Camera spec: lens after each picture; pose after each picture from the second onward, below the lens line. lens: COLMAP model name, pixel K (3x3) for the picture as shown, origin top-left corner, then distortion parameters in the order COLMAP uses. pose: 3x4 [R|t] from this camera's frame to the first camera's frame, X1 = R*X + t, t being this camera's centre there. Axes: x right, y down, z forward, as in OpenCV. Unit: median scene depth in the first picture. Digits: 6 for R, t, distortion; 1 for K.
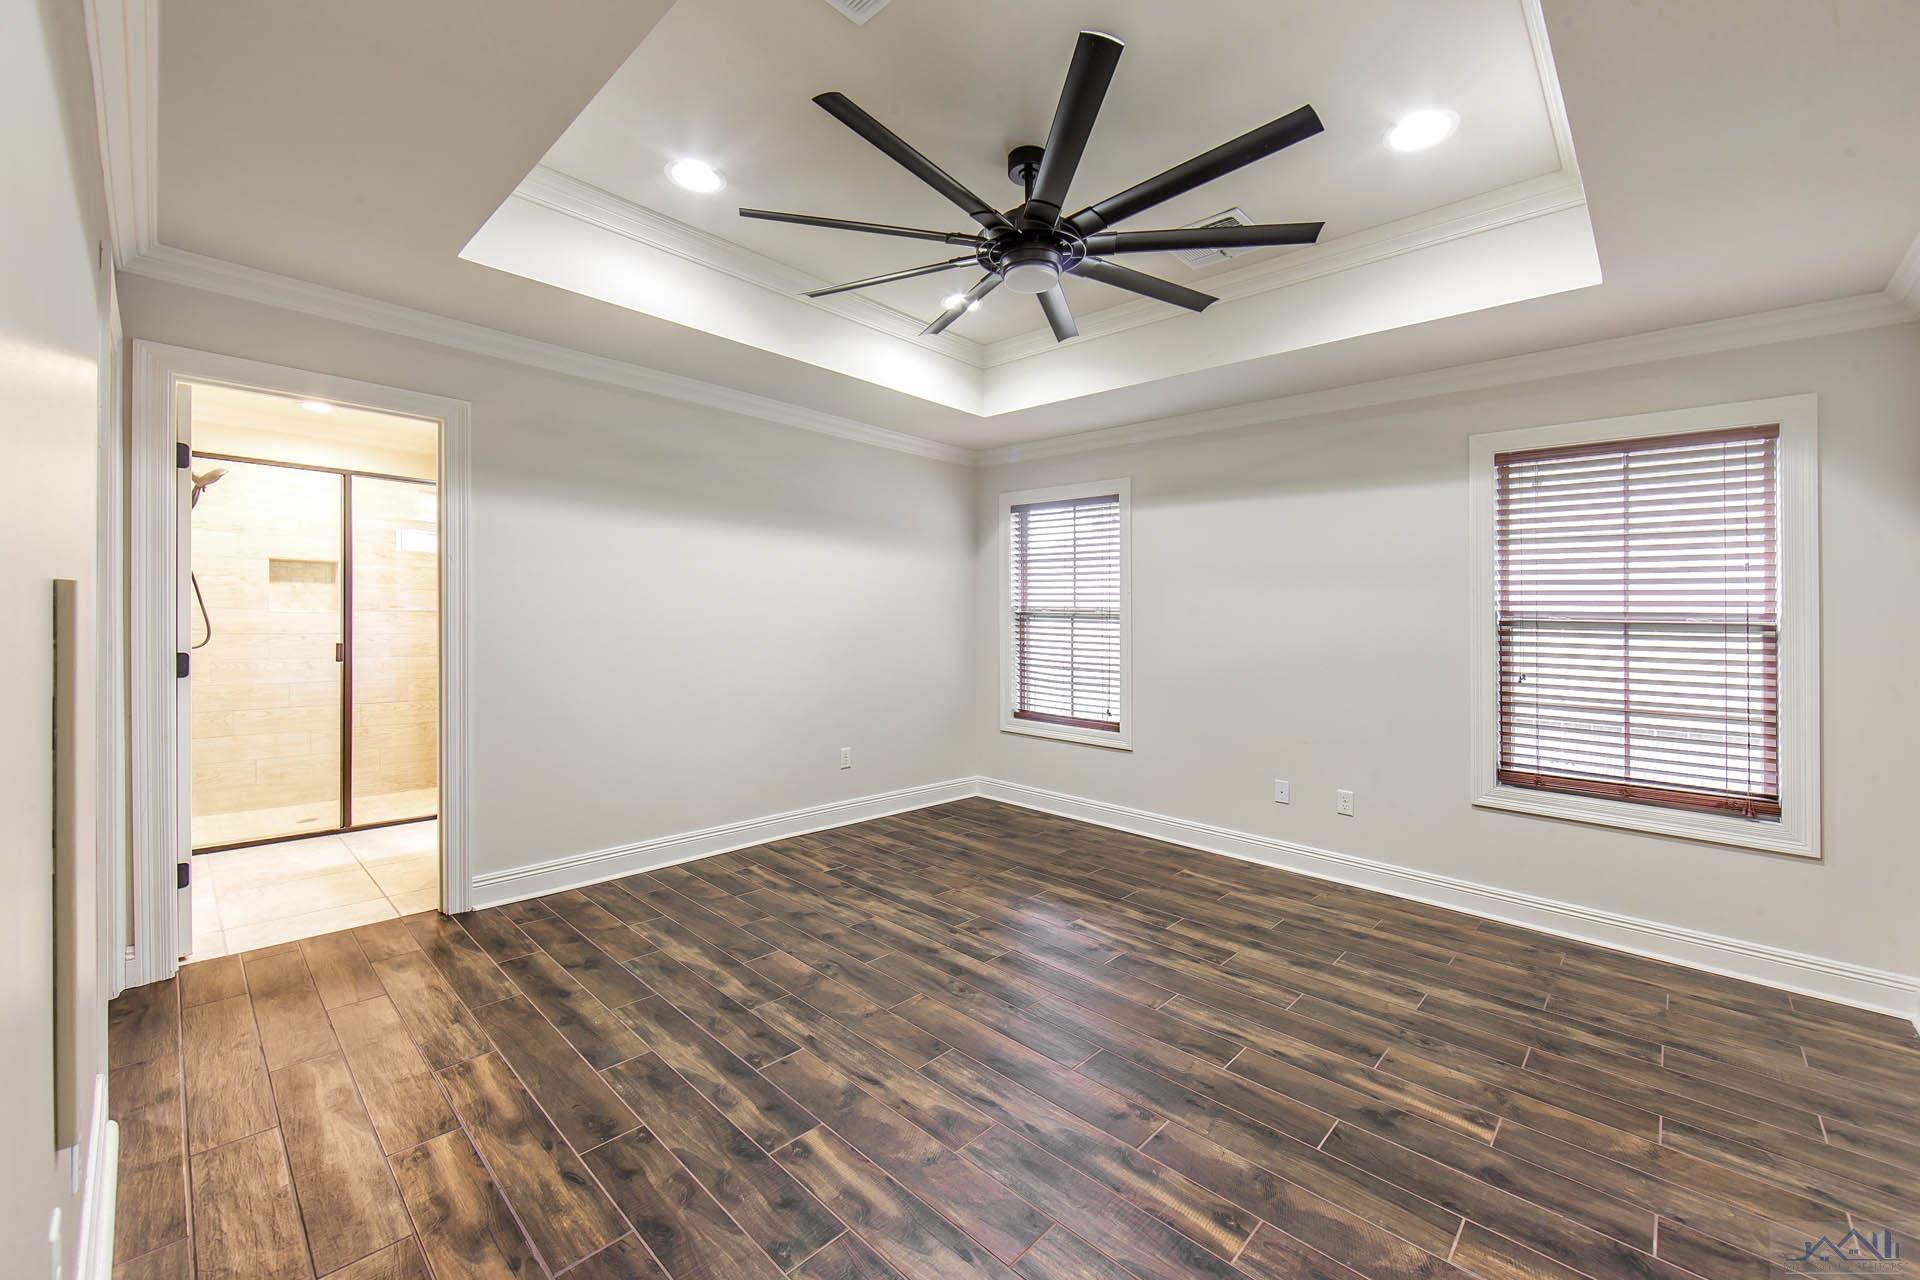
lens RADIAL K [[755.3, 0, 996.1], [0, 755.3, 617.8], [0, 0, 1]] dist [-0.000196, -0.000027]
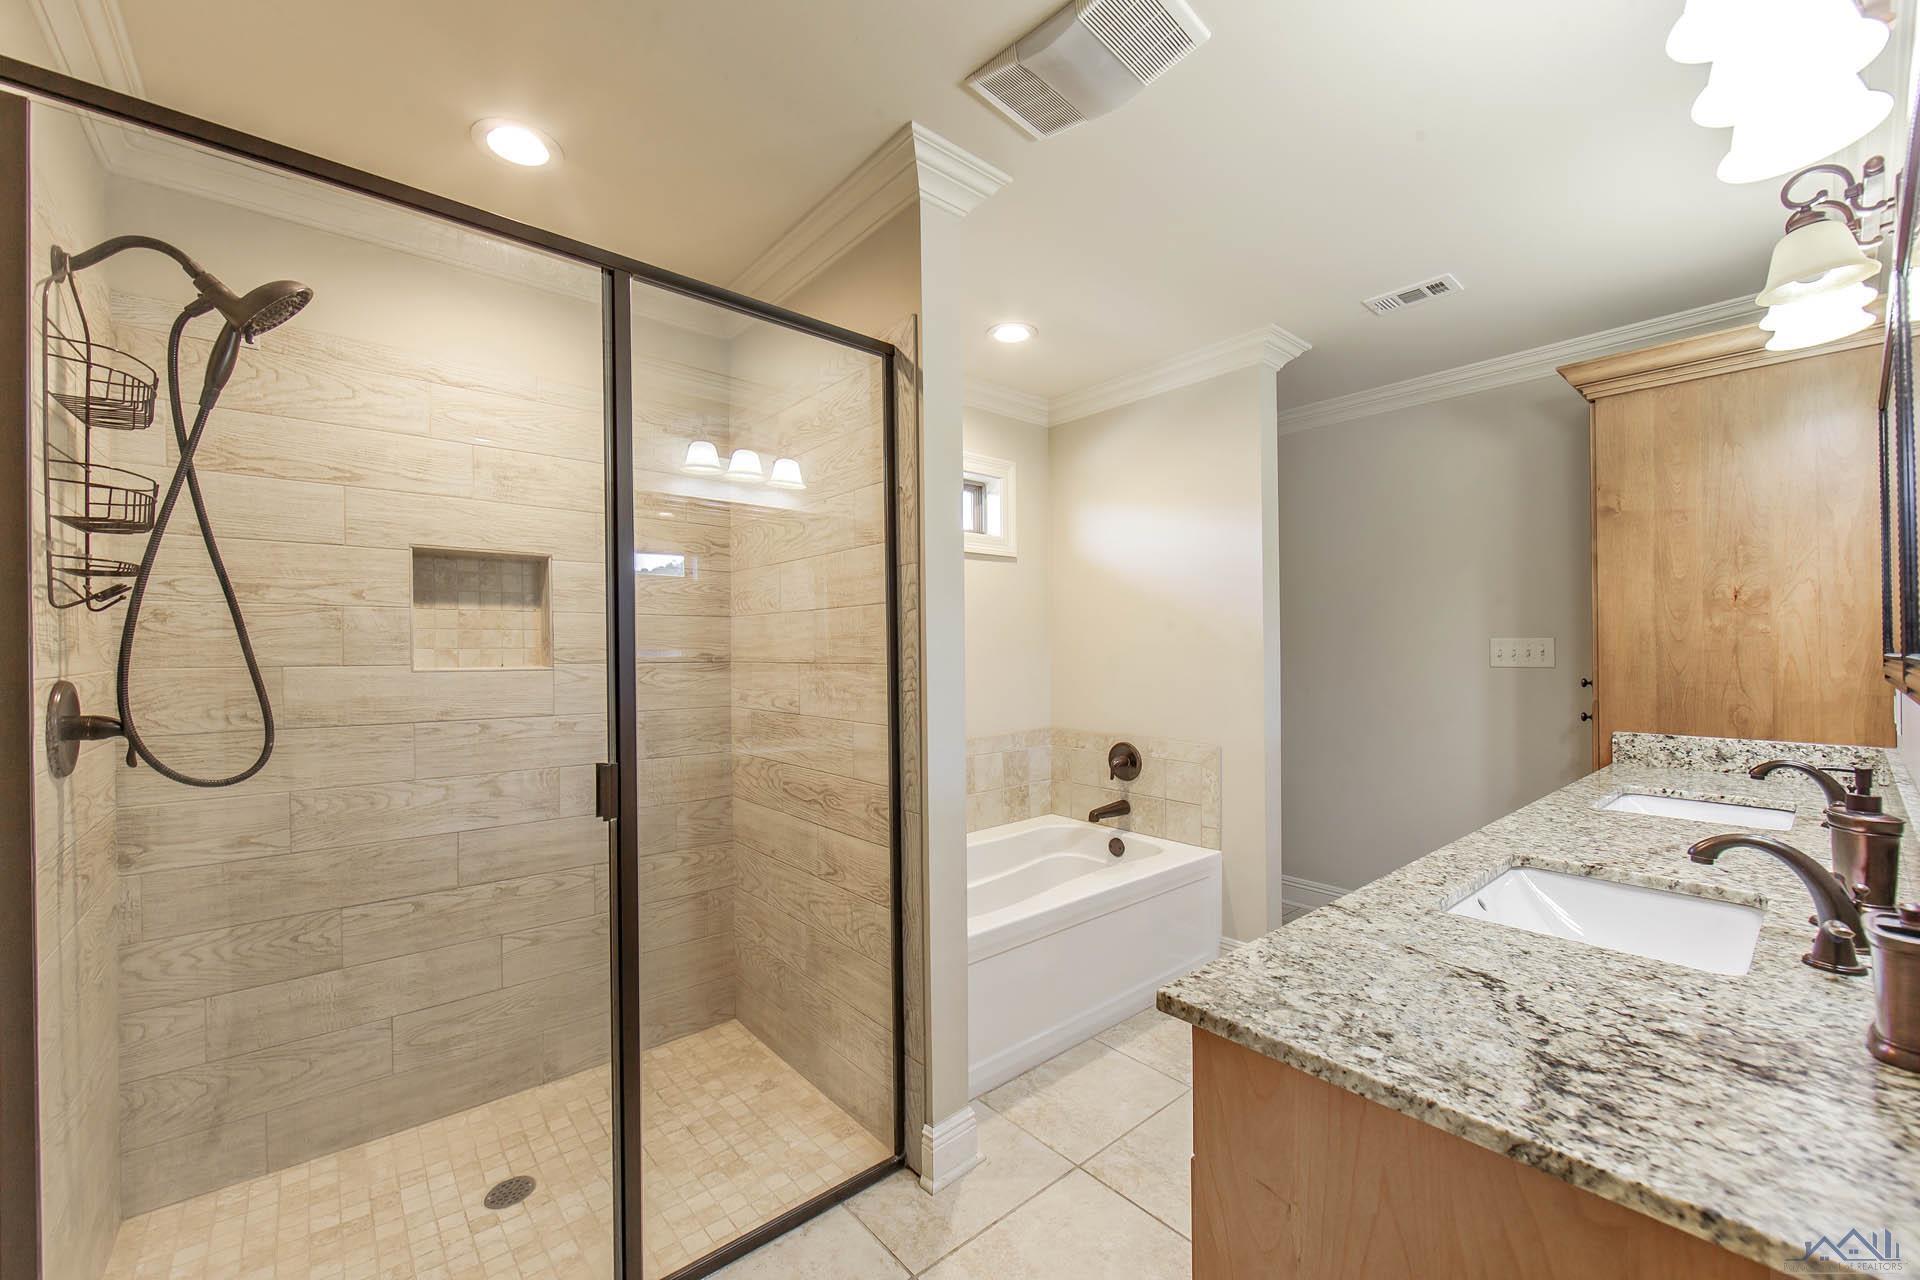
lens RADIAL K [[755.3, 0, 957.8], [0, 755.3, 644.2], [0, 0, 1]] dist [-0.000196, -0.000027]
pose [[0.990918, -0.022034, -0.132647, -0.604917], [0.021343, 0.999750, -0.006626, -0.014188], [0.132760, 0.003735, 0.991141, 0.621527]]
